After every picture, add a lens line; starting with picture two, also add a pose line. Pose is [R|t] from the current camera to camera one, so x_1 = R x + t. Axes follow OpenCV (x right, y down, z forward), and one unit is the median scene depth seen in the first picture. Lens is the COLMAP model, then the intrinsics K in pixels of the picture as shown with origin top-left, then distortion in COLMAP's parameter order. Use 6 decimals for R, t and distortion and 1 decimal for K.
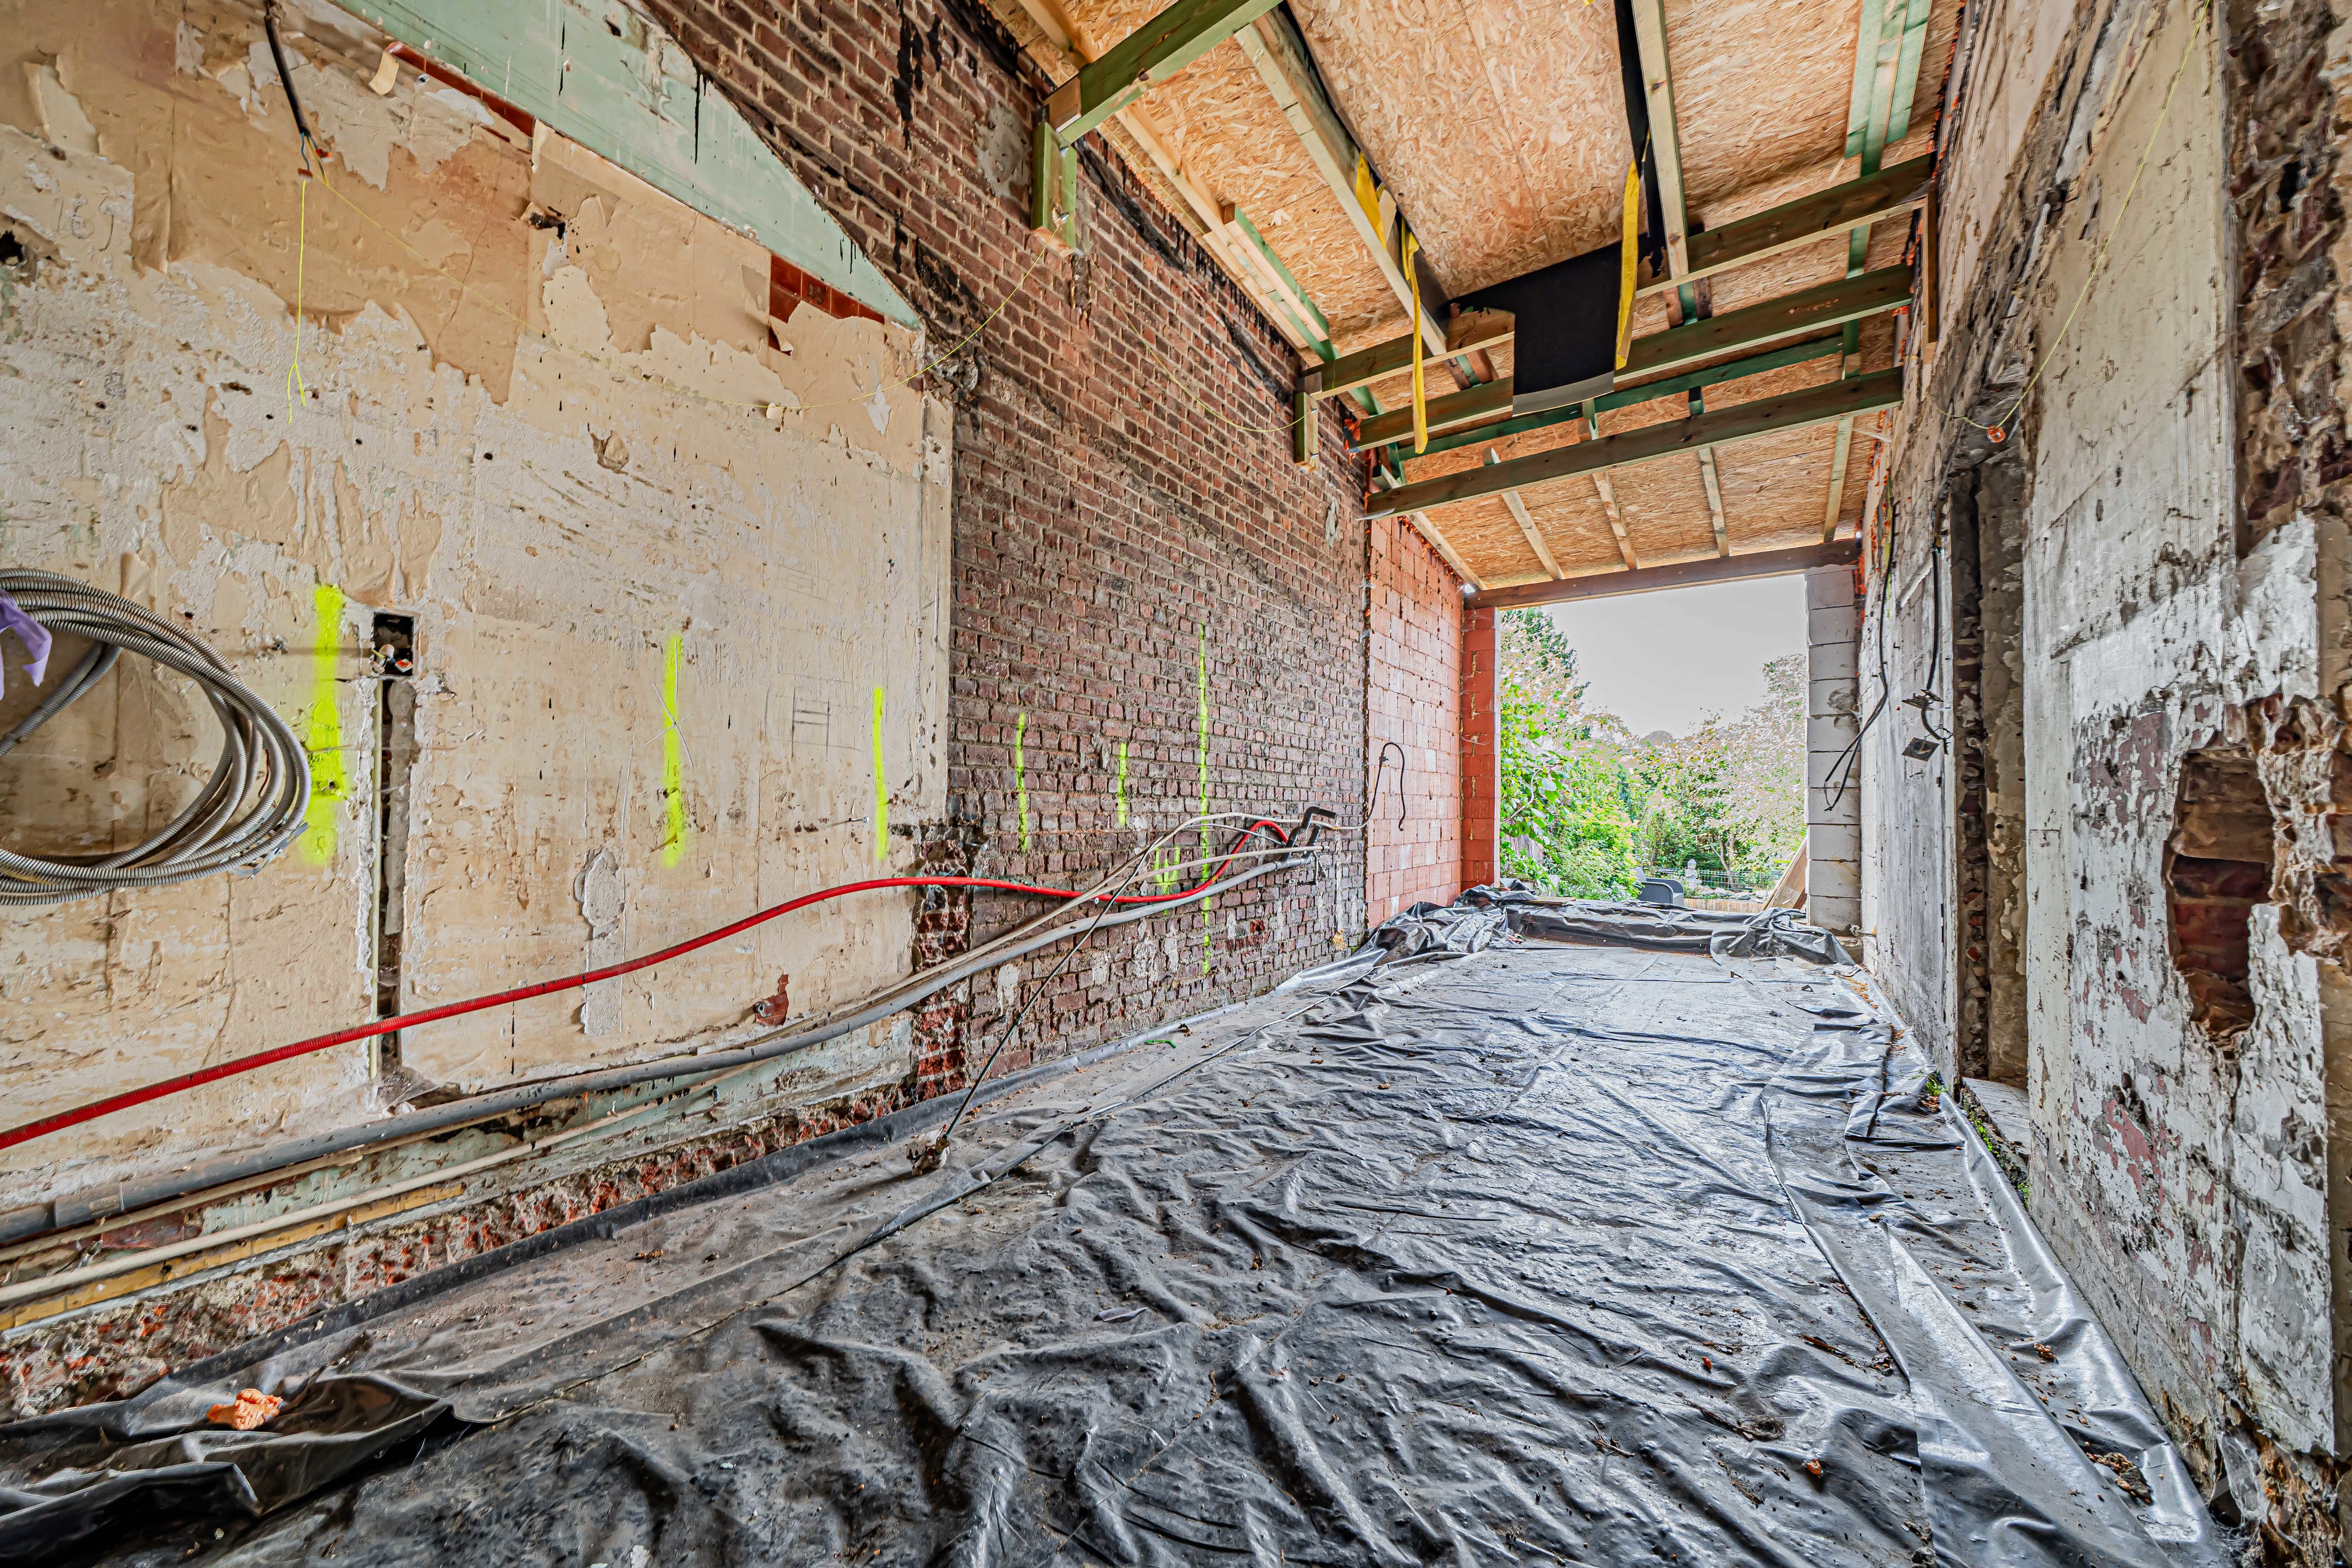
lens RADIAL K [[799.0, 0, 1175.3], [0, 799.0, 794.1], [0, 0, 1]] dist [-0.003775, -0.000507]
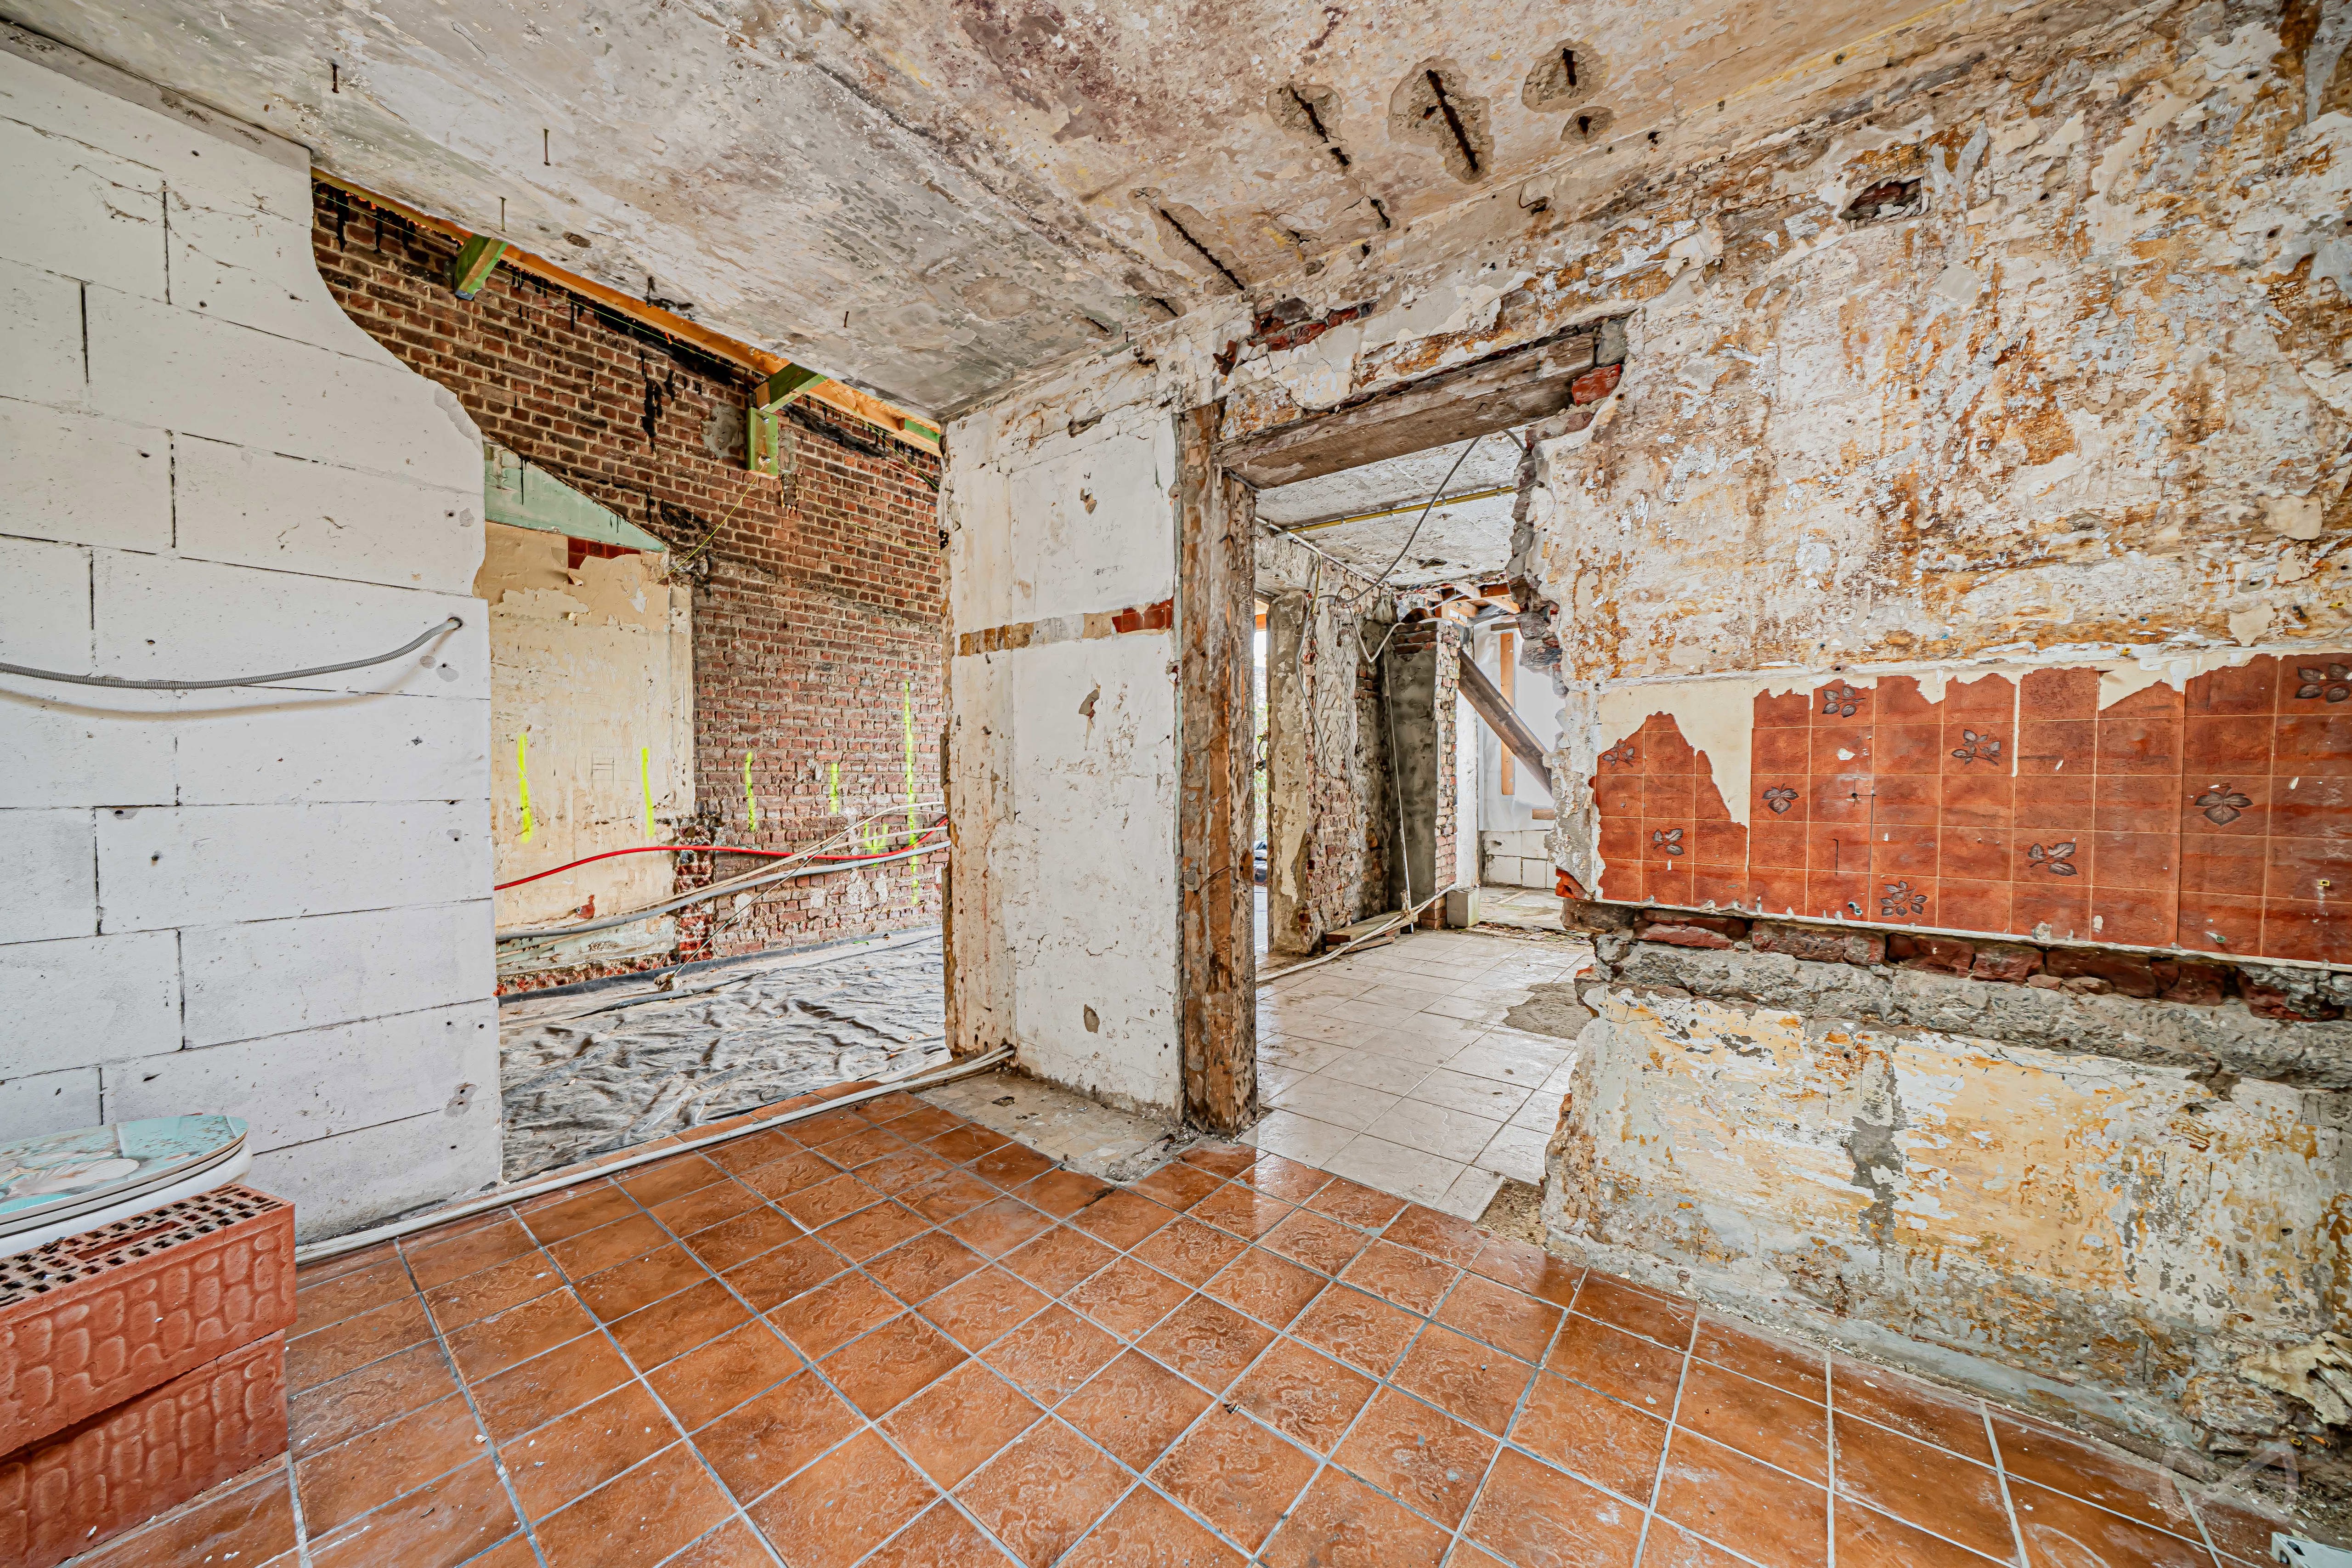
lens RADIAL K [[799.0, 0, 1176.5], [0, 799.0, 792.3], [0, 0, 1]] dist [-0.003775, -0.000507]
pose [[0.999348, -0.012906, -0.033708, 0.882285], [0.014391, 0.998920, 0.044175, -0.084265], [0.033102, -0.044631, 0.998455, -0.797276]]
